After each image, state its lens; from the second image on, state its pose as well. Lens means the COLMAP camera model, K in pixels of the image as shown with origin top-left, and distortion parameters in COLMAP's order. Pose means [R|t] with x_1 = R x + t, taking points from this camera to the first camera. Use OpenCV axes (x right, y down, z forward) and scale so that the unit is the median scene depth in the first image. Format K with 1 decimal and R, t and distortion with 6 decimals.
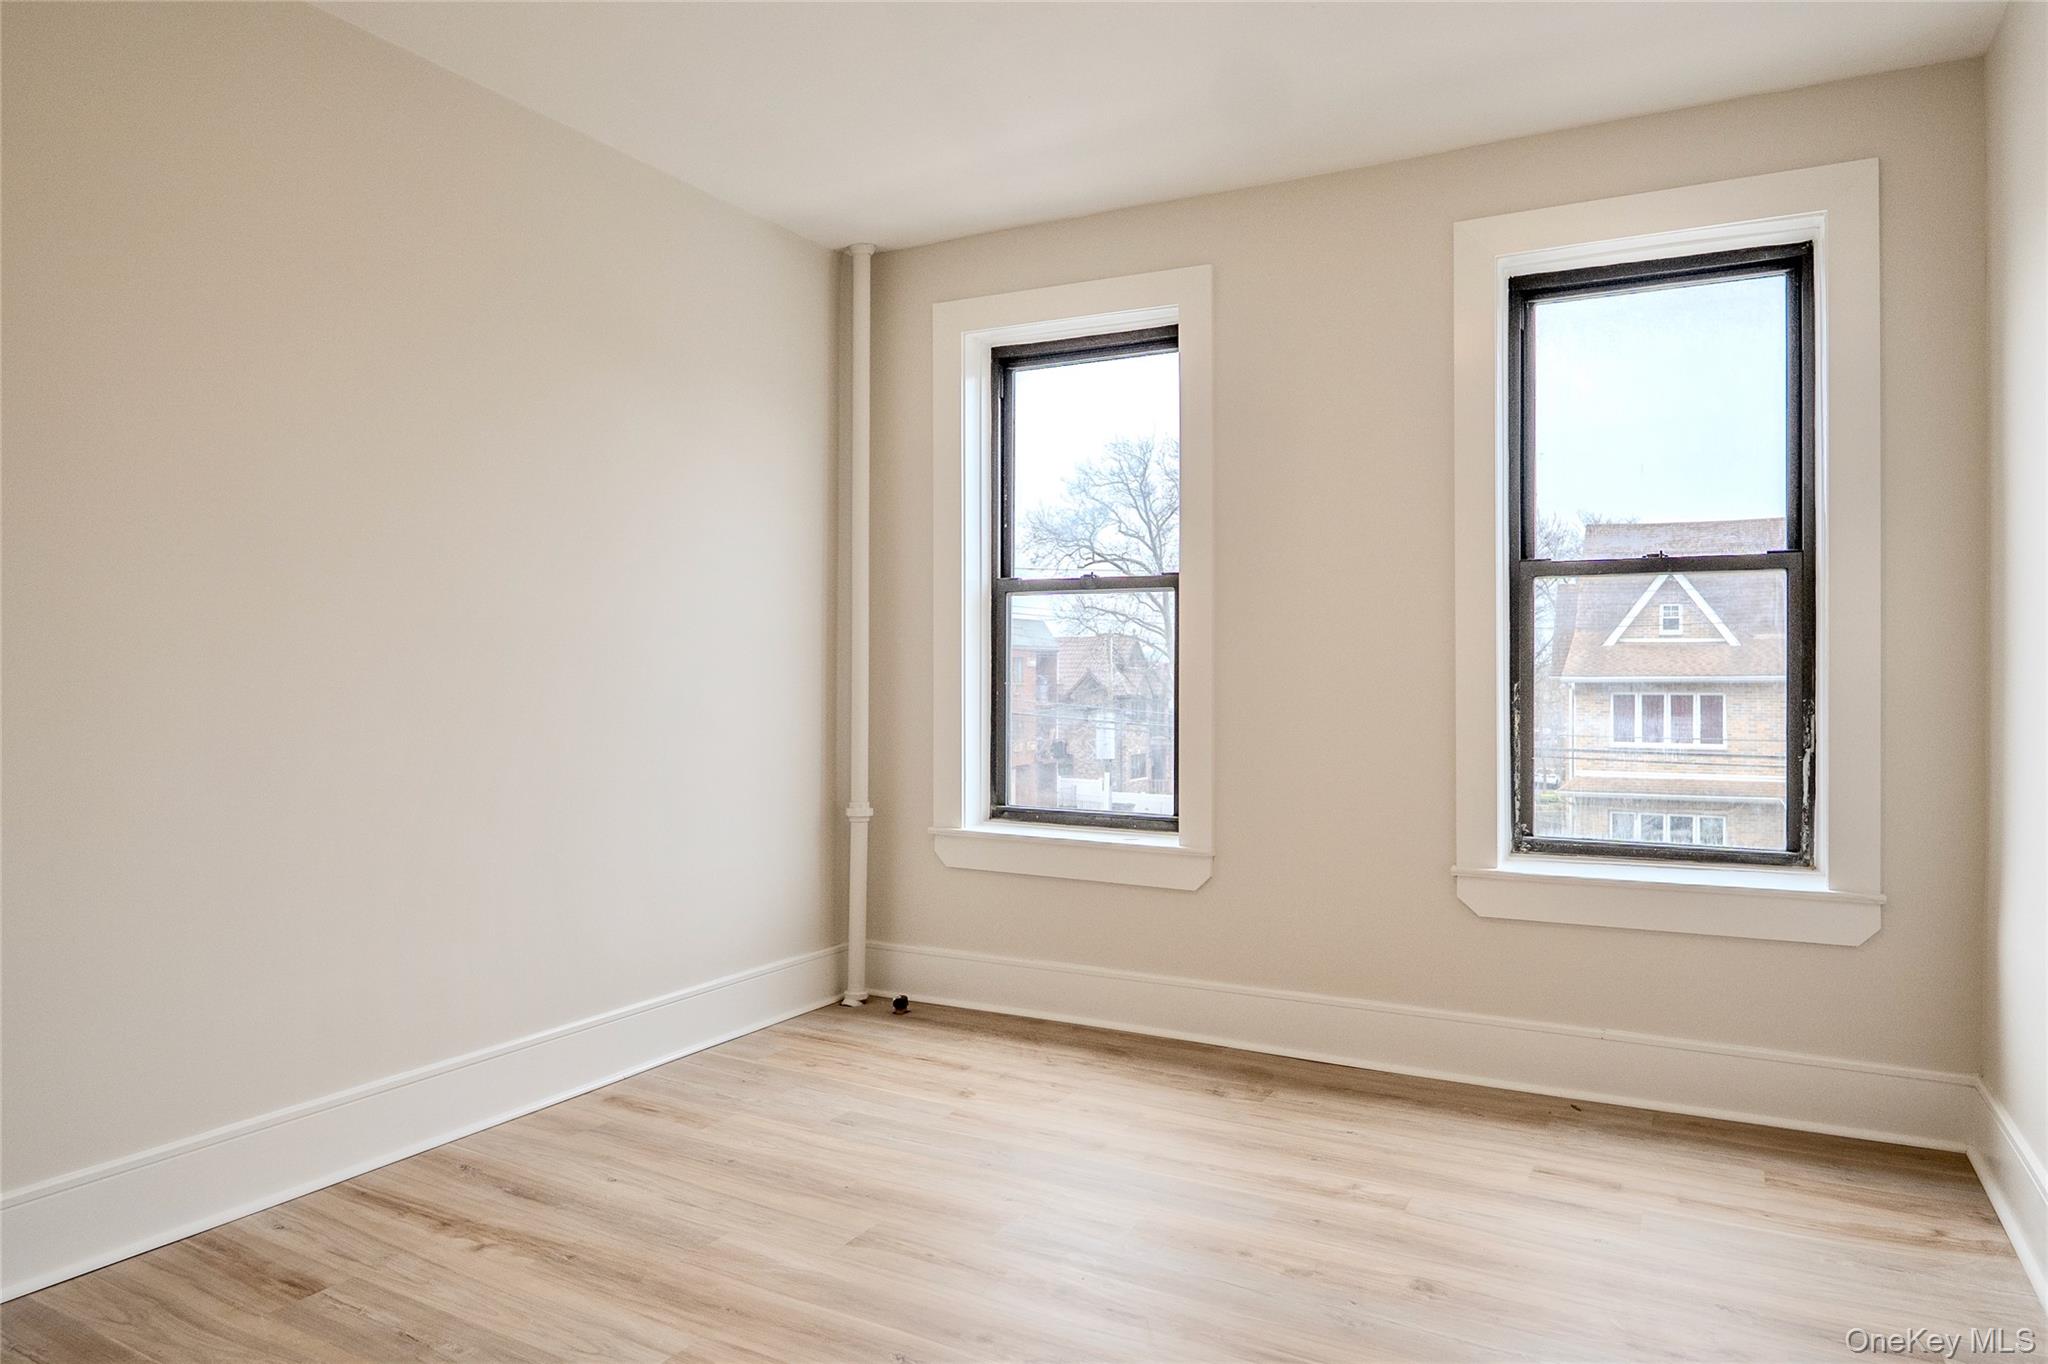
lens RADIAL K [[1309.4, 0, 1024.0], [0, 1309.4, 682.0], [0, 0, 1]] dist [0.004298, 0.000308]
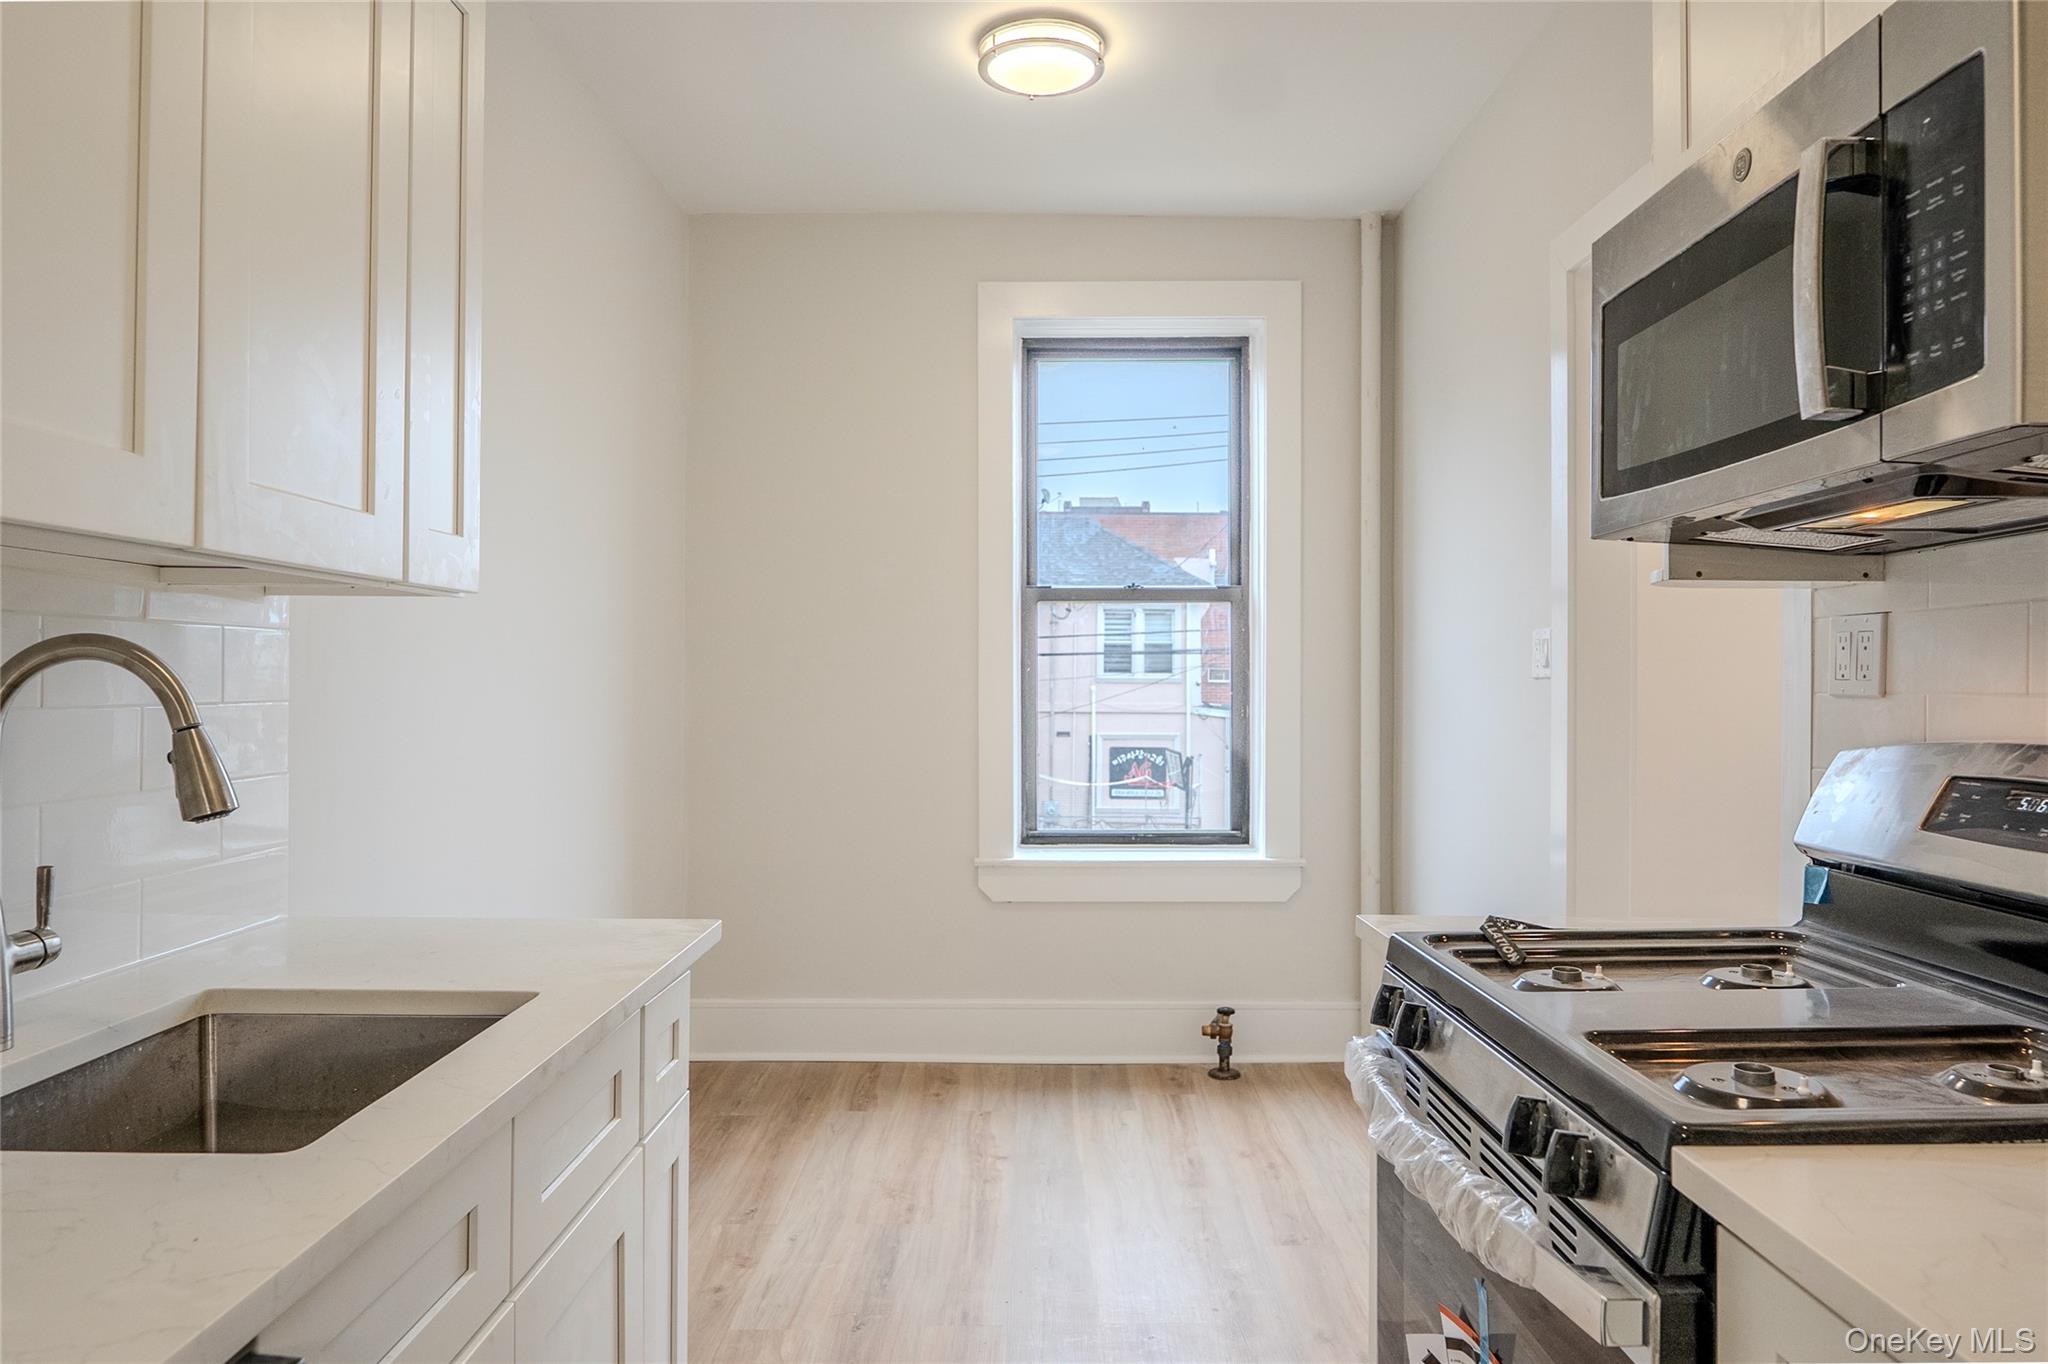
lens RADIAL K [[1228.7, 0, 1016.2], [0, 1228.7, 678.3], [0, 0, 1]] dist [0.002532, -0.000397]
pose [[0.883081, 0.007243, 0.469165, -0.137794], [-0.002705, 0.999943, -0.010345, -0.001495], [-0.469213, 0.007867, 0.883050, 0.074834]]
